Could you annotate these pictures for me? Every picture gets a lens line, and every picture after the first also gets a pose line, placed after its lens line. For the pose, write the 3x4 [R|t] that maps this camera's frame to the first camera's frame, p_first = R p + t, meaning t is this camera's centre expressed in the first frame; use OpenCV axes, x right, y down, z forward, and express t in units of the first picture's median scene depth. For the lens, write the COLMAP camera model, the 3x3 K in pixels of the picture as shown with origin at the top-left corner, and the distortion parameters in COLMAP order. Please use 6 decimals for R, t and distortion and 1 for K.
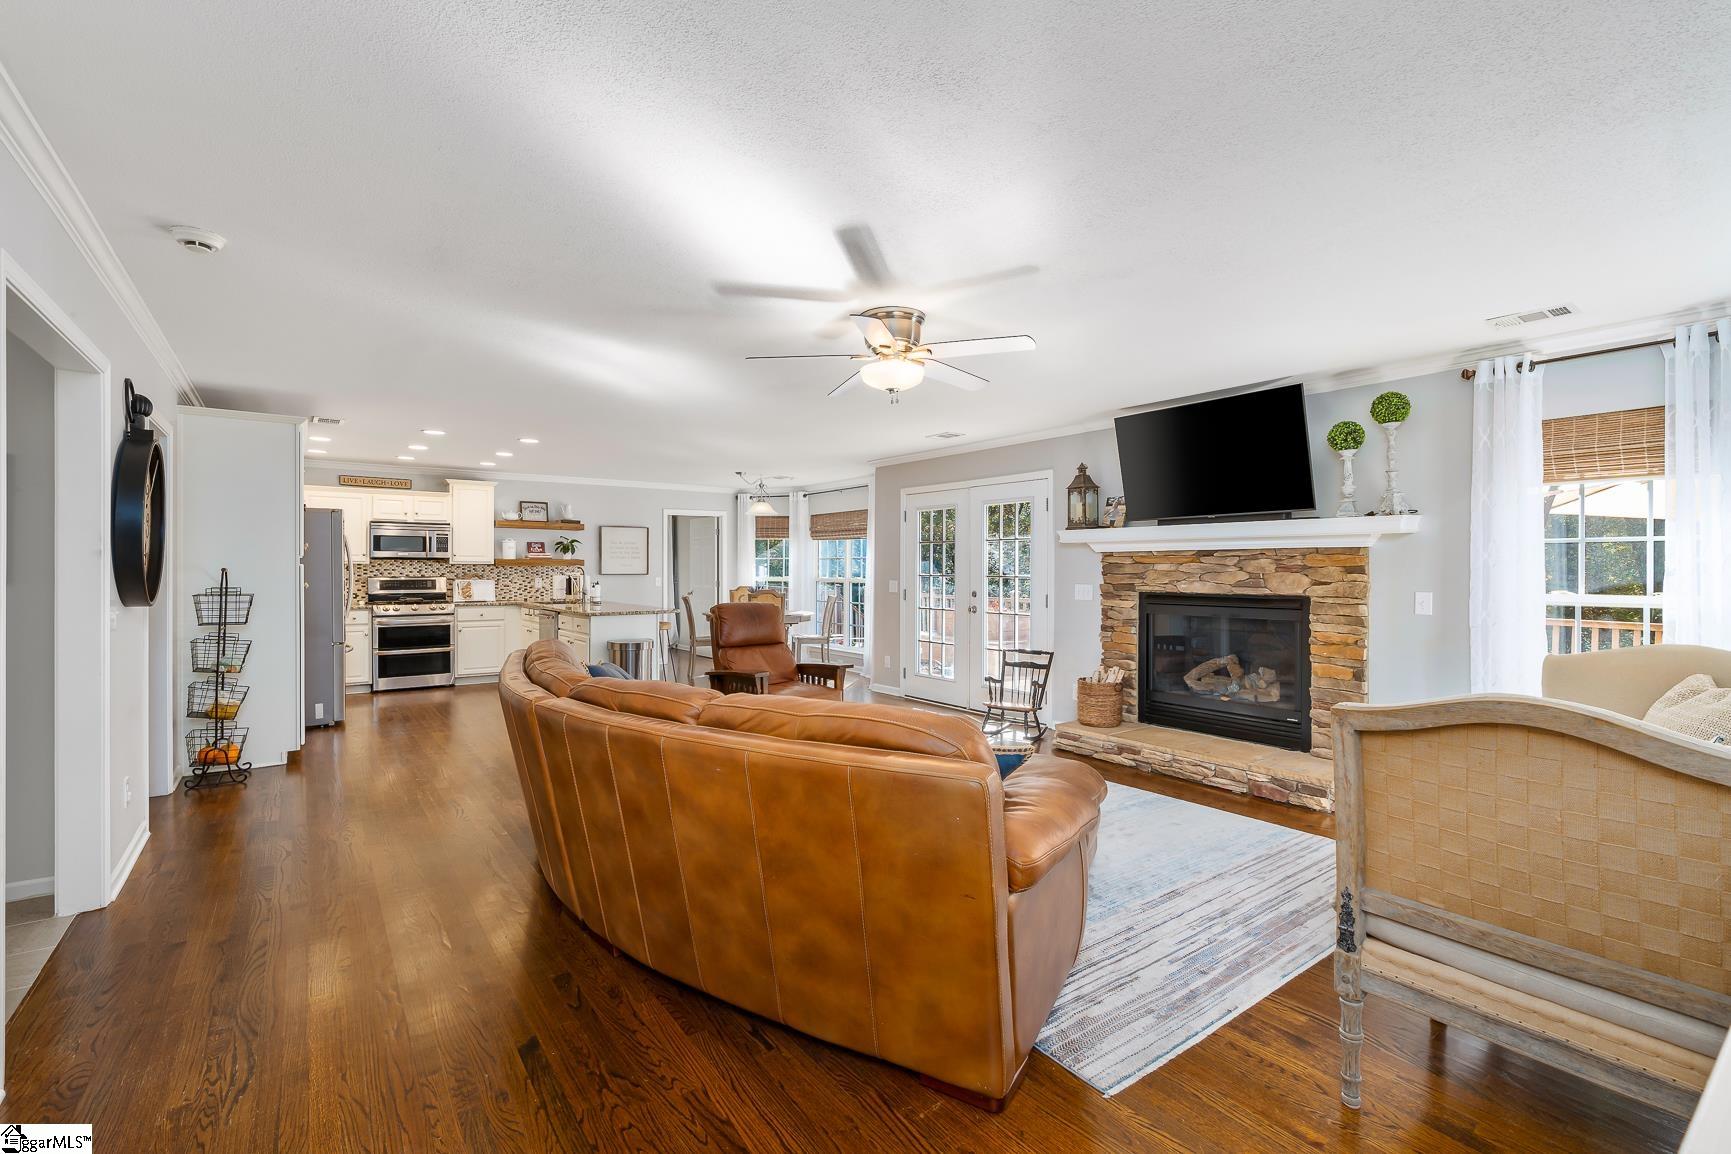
lens RADIAL K [[769.2, 0, 874.2], [0, 769.2, 572.9], [0, 0, 1]] dist [-0.000622, -0.000419]
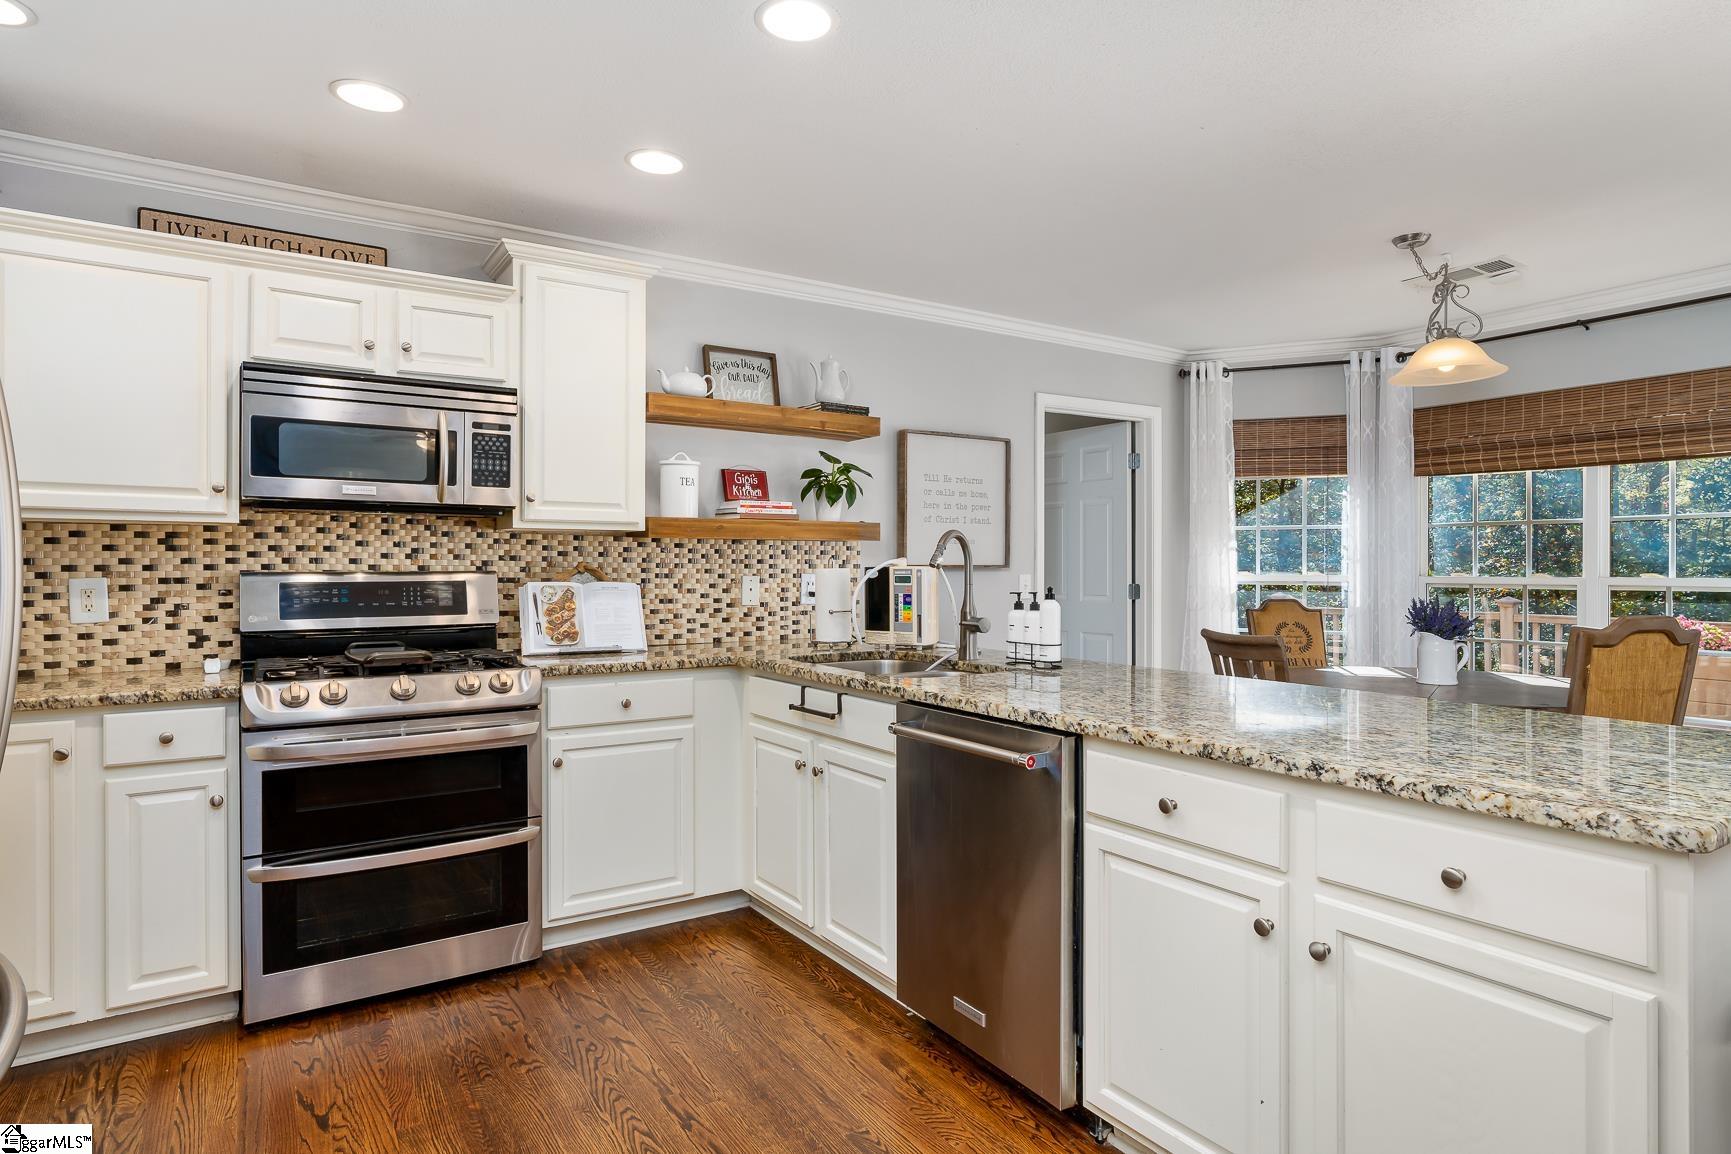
lens RADIAL K [[991.8, 0, 902.8], [0, 991.8, 574.5], [0, 0, 1]] dist [0.001220, 0.000127]
pose [[0.998516, 0.000382, -0.054466, -0.496608], [-0.000279, 0.999998, 0.001886, 0.006780], [0.054467, -0.001868, 0.998514, 0.815977]]
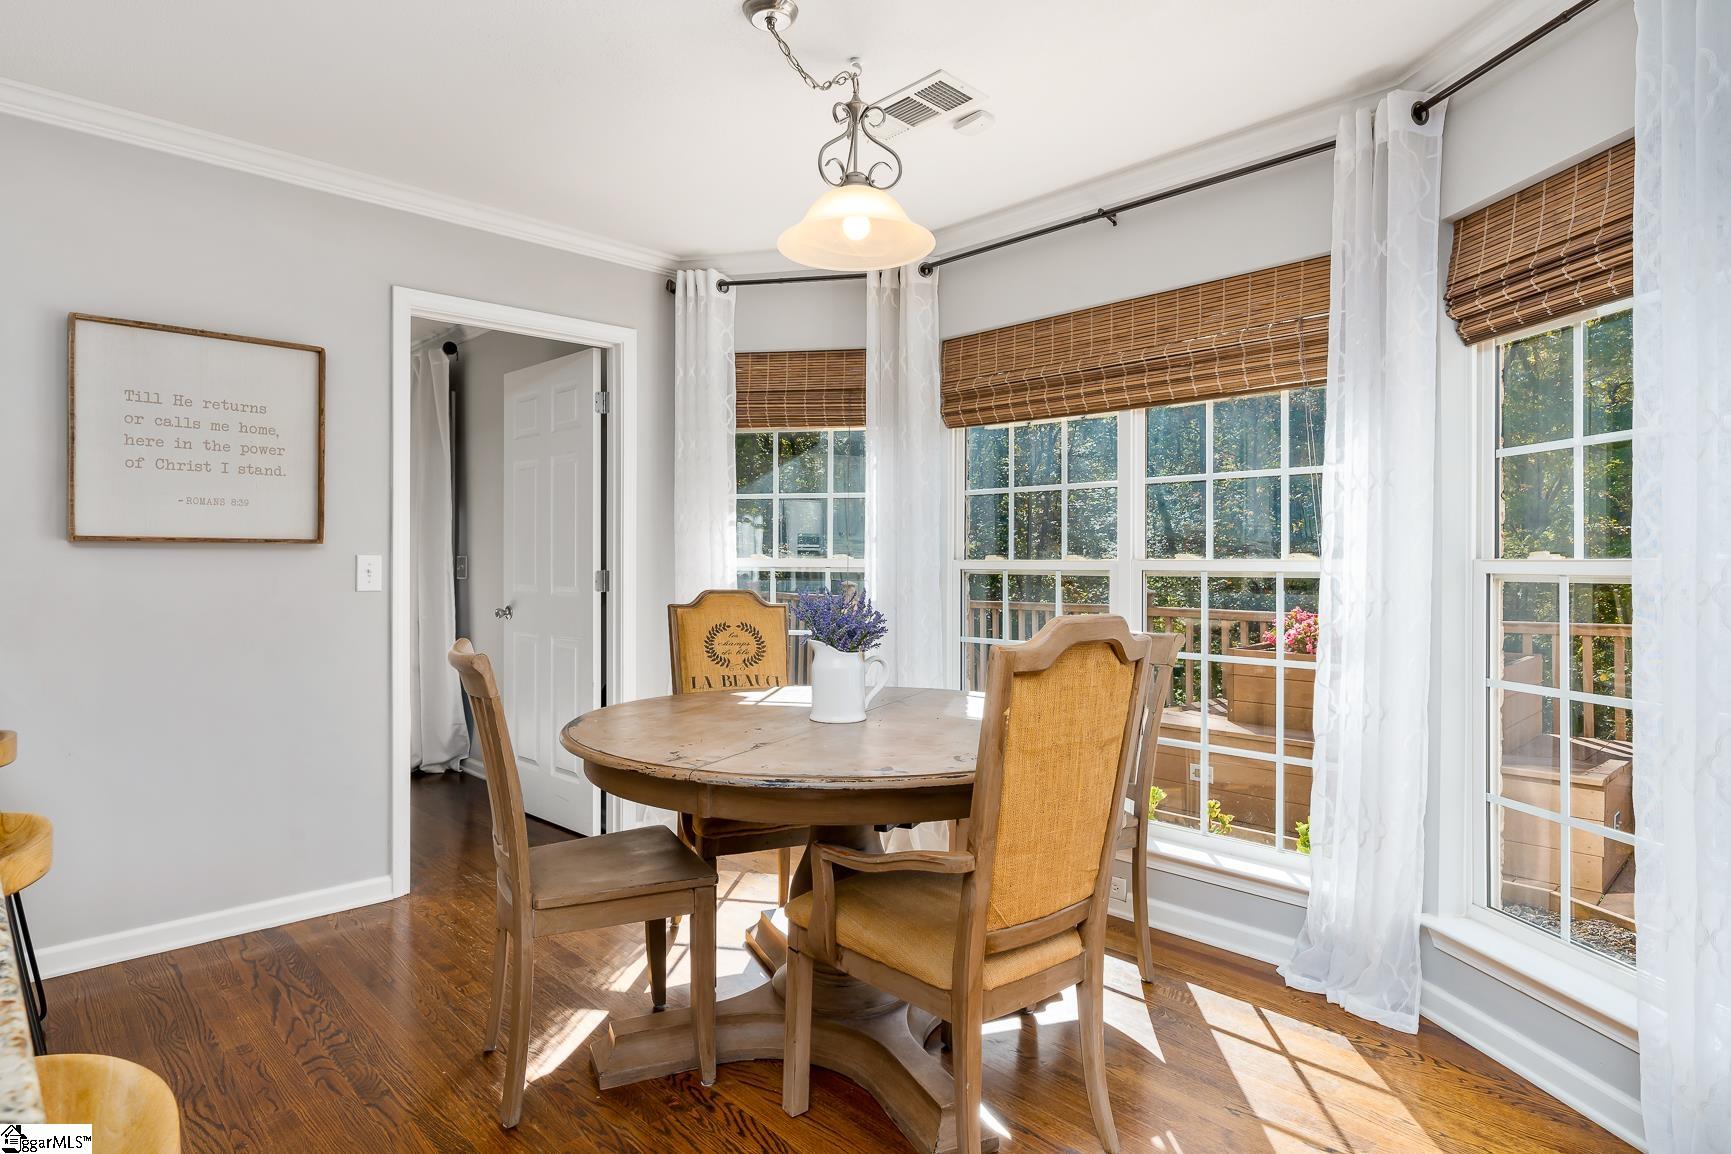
lens RADIAL K [[991.8, 0, 883.1], [0, 991.8, 541.9], [0, 0, 1]] dist [0.001220, 0.000127]
pose [[0.990250, 0.005910, 0.139176, -0.253179], [-0.002859, 0.999751, -0.022113, 0.012202], [-0.139272, 0.021499, 0.990021, 1.039687]]
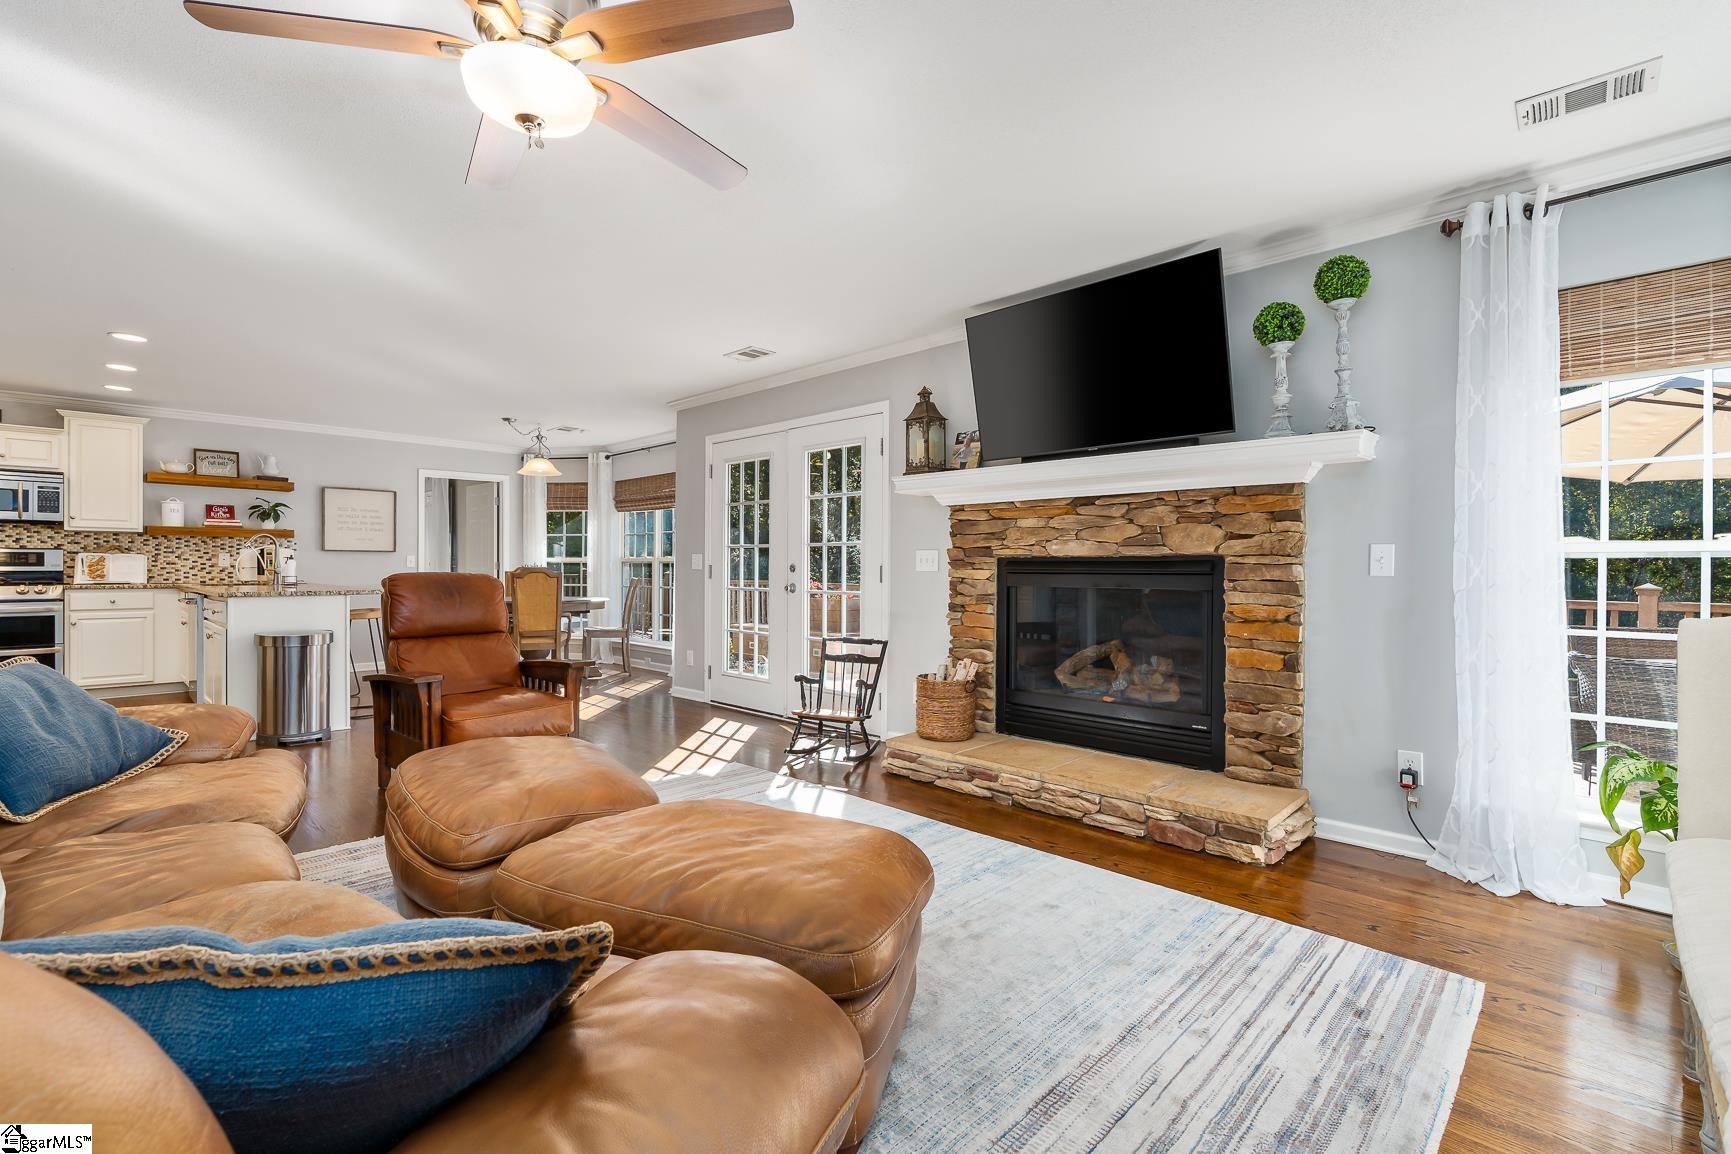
lens RADIAL K [[769.2, 0, 867.9], [0, 769.2, 574.3], [0, 0, 1]] dist [-0.000622, -0.000419]
pose [[0.987291, 0.001499, 0.158914, 0.086165], [-0.002136, 0.999990, 0.003837, 0.032268], [-0.158906, -0.004128, 0.987285, 0.239391]]
